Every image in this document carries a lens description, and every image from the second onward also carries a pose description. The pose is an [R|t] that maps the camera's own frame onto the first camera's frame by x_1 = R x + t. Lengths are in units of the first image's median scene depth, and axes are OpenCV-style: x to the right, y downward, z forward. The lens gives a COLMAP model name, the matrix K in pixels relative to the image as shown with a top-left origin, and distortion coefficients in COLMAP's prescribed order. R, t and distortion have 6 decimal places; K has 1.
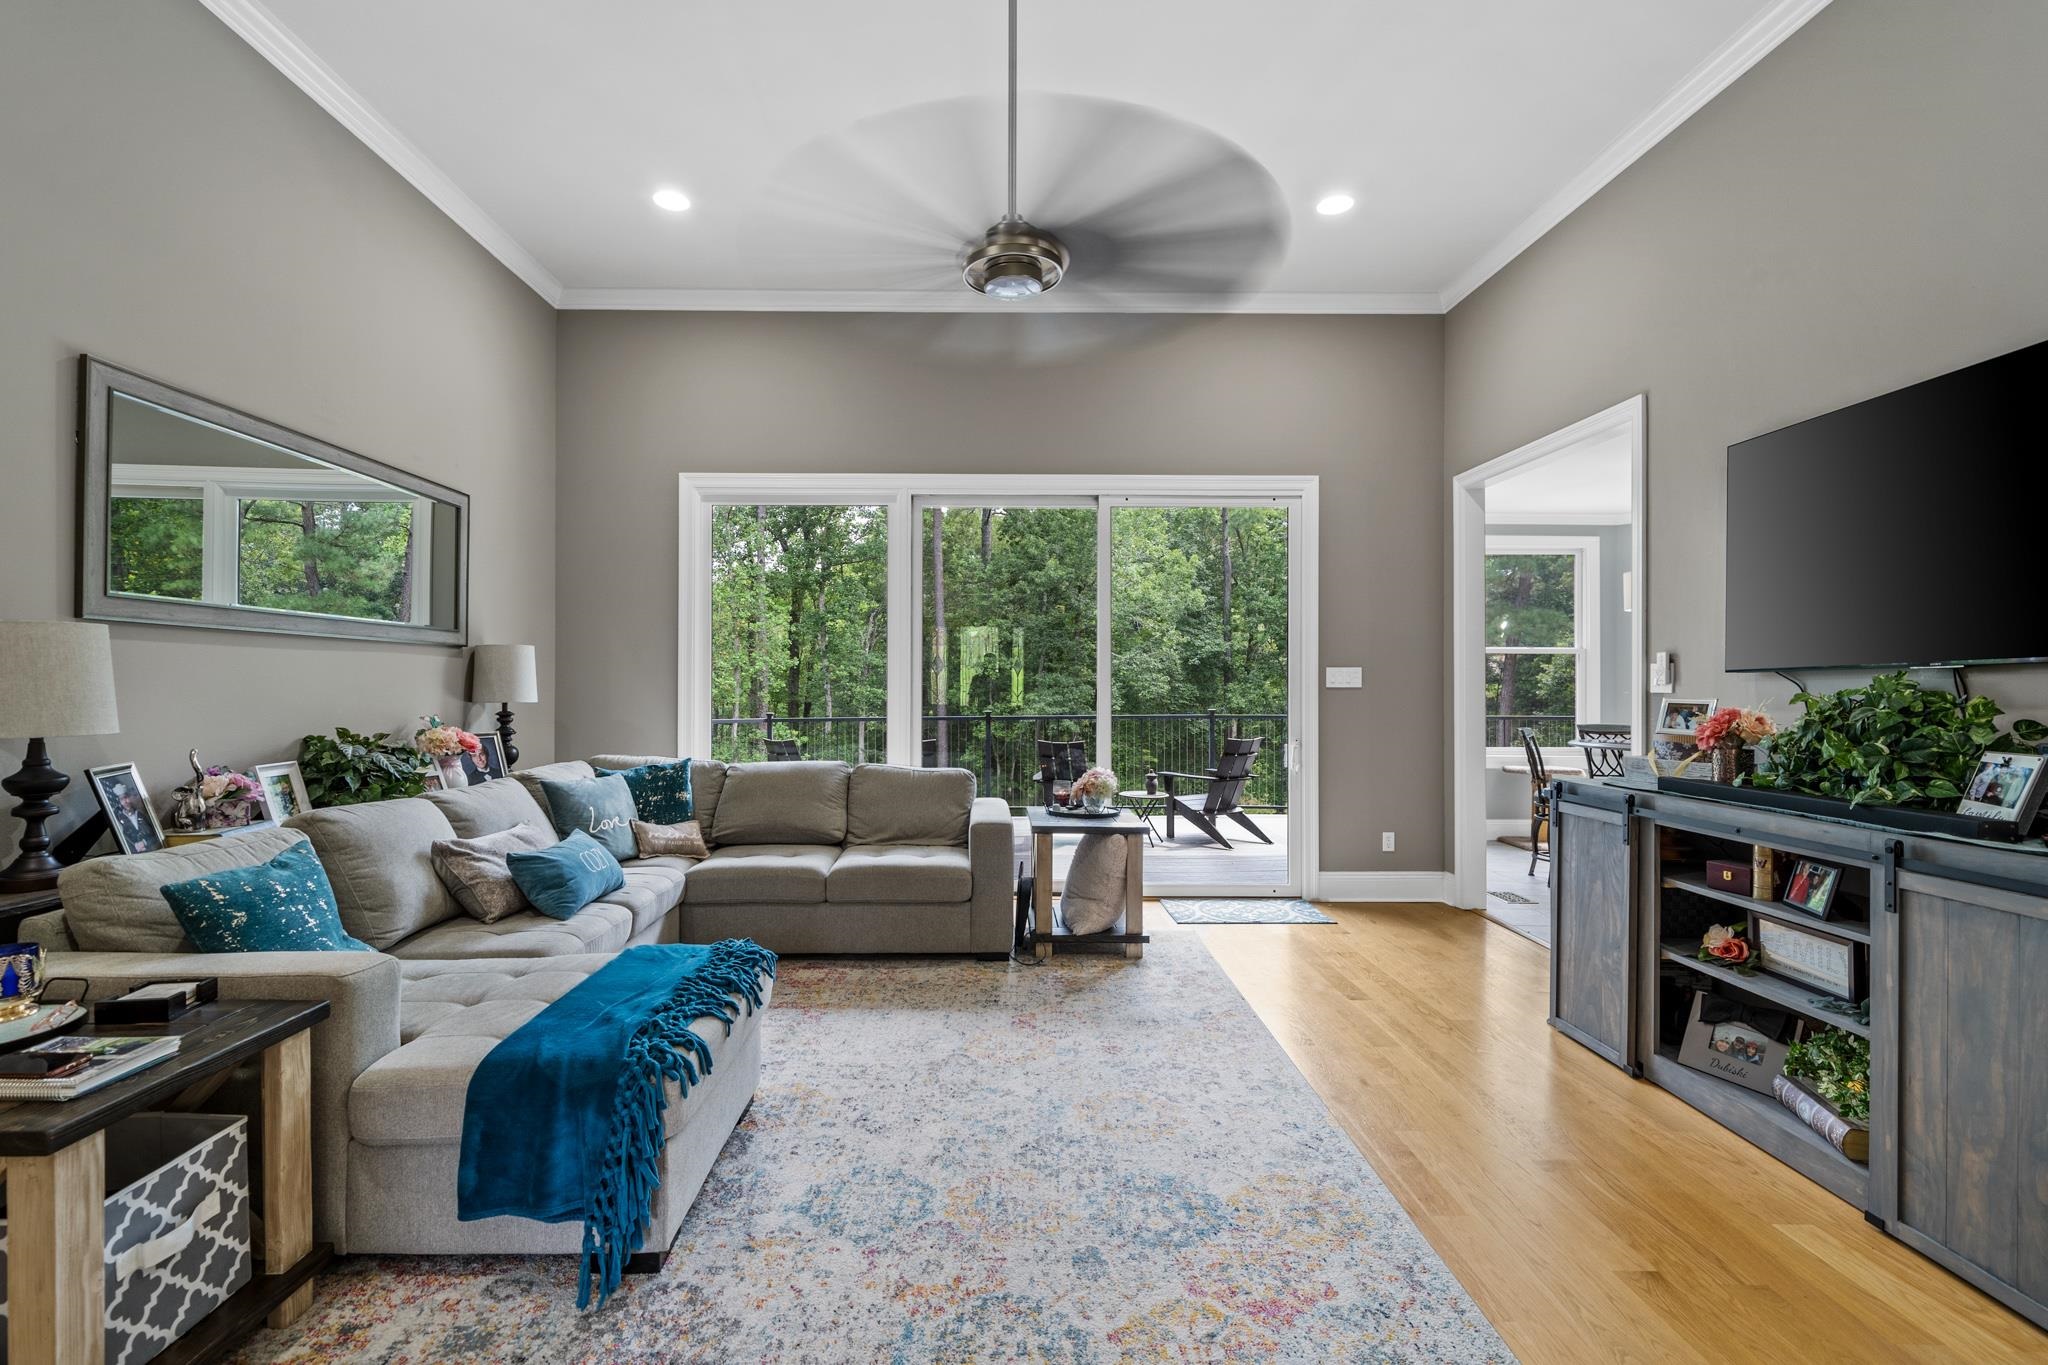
lens RADIAL K [[884.6, 0, 1018.2], [0, 884.6, 681.7], [0, 0, 1]] dist [-0.002378, -0.000443]
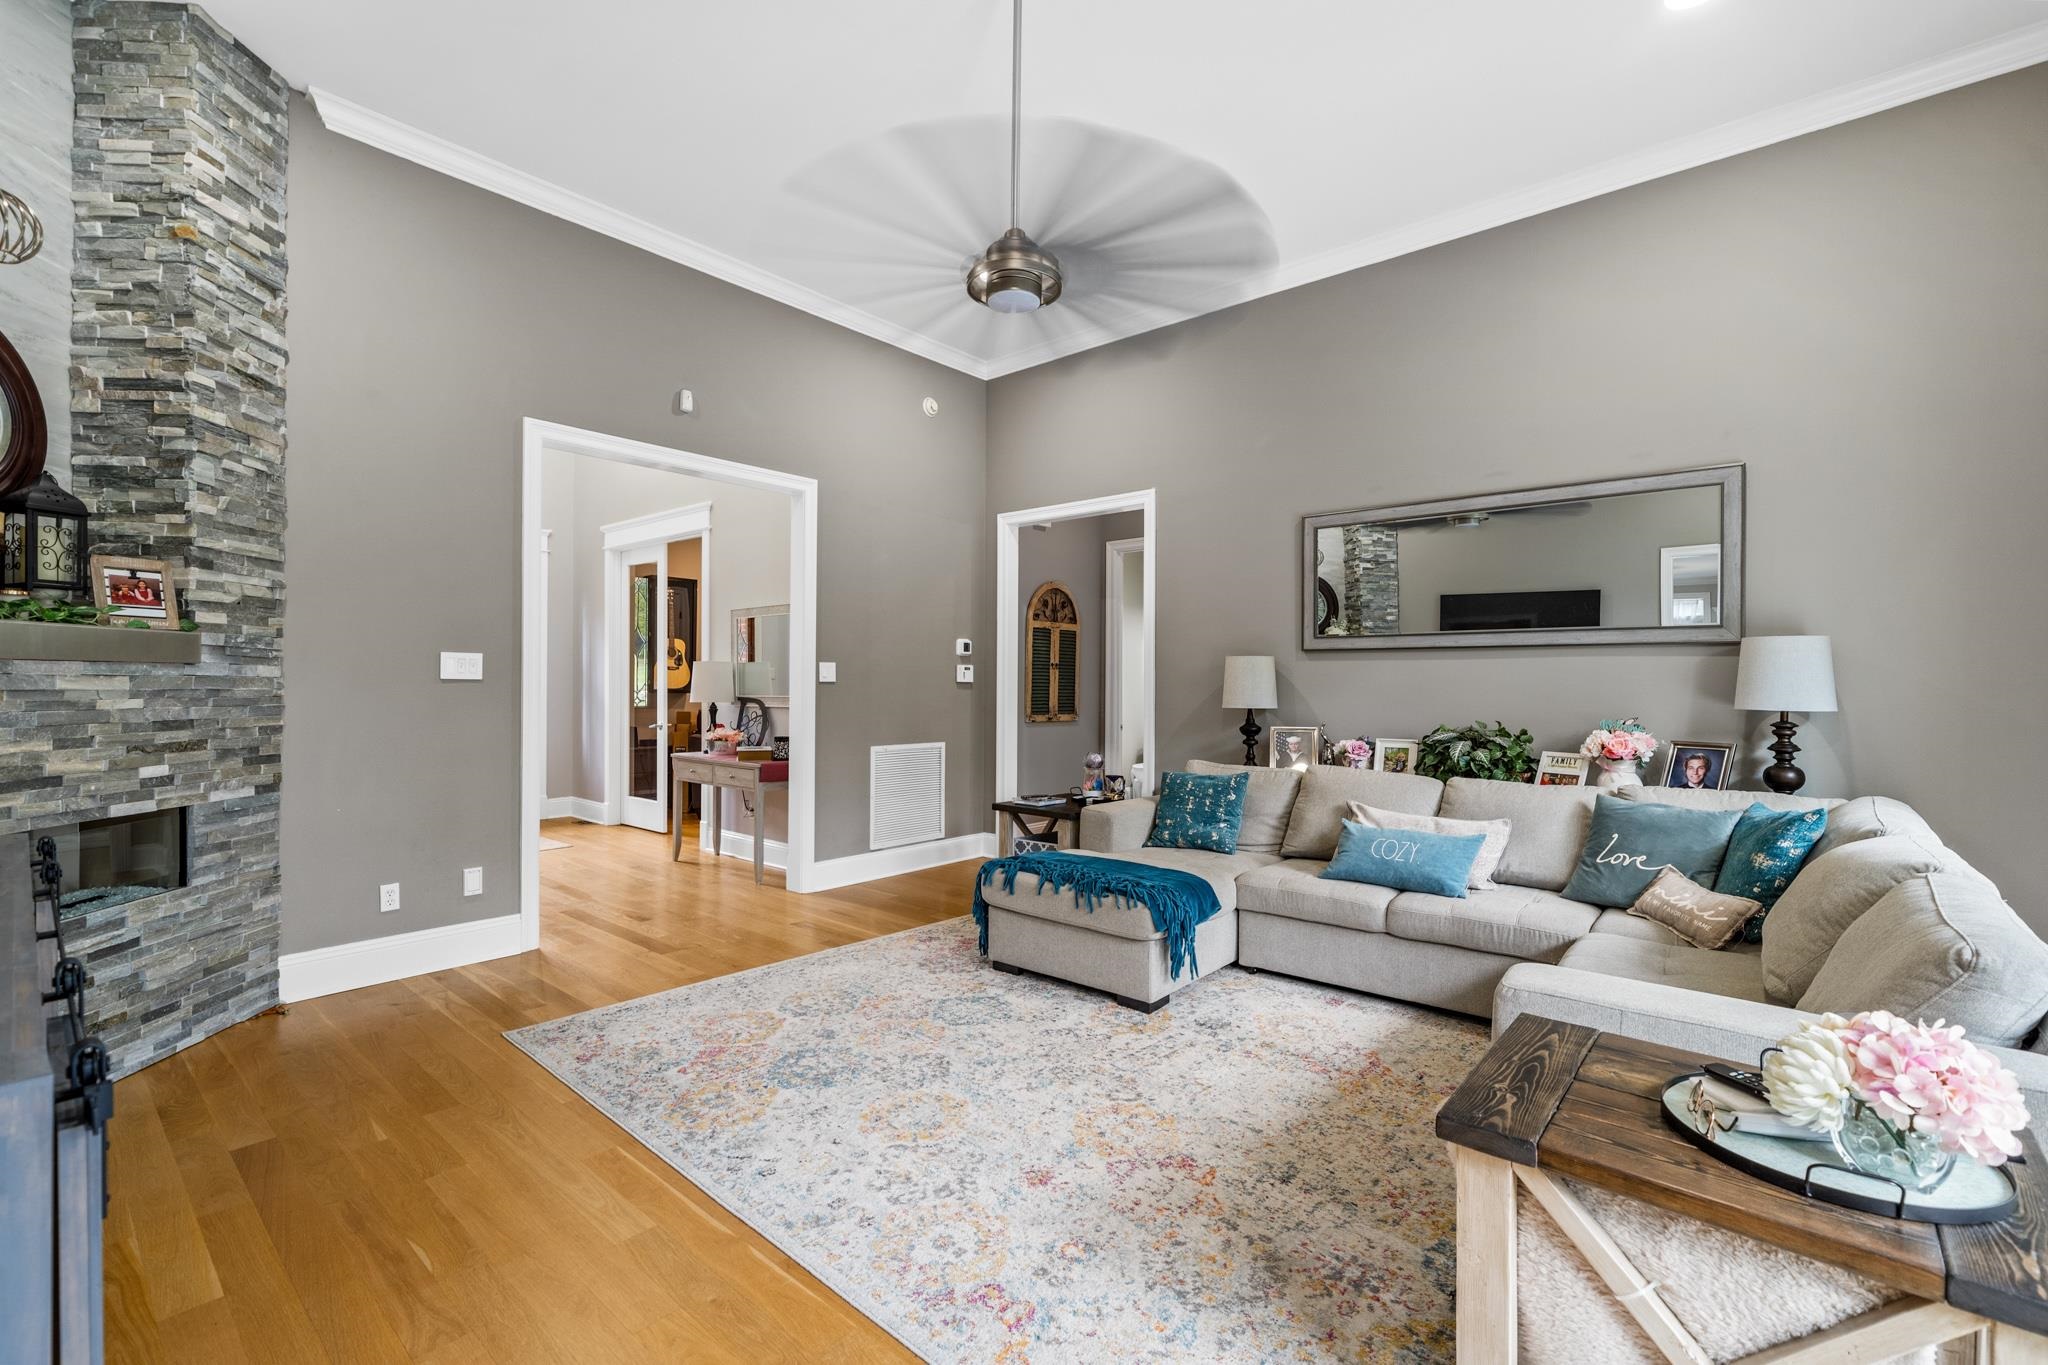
lens RADIAL K [[884.6, 0, 1017.8], [0, 884.6, 687.6], [0, 0, 1]] dist [-0.002378, -0.000443]
pose [[-0.668934, -0.002644, -0.743317, 0.945560], [-0.001239, 0.999996, -0.002442, 0.012504], [0.743321, -0.000713, -0.668935, 2.096947]]
